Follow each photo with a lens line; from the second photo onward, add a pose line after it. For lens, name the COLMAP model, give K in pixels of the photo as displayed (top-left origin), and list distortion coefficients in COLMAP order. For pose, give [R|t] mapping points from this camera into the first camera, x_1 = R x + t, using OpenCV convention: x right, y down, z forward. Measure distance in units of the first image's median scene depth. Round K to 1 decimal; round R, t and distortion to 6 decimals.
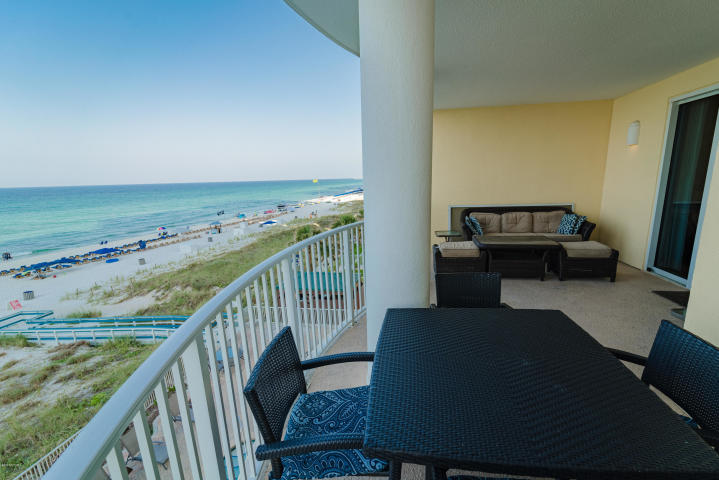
lens RADIAL K [[308.0, 0, 369.2], [0, 308.0, 236.6], [0, 0, 1]] dist [-0.003118, 0.000215]
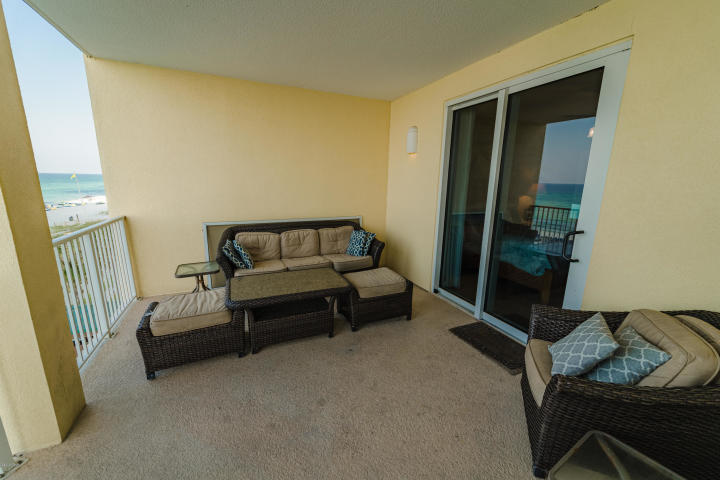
lens RADIAL K [[289.7, 0, 362.0], [0, 289.7, 234.2], [0, 0, 1]] dist [-0.000234, -0.001203]
pose [[0.829707, -0.061549, 0.554796, 0.234280], [0.062933, 0.997880, 0.016587, -0.078472], [-0.554640, 0.021153, 0.831821, 0.356629]]
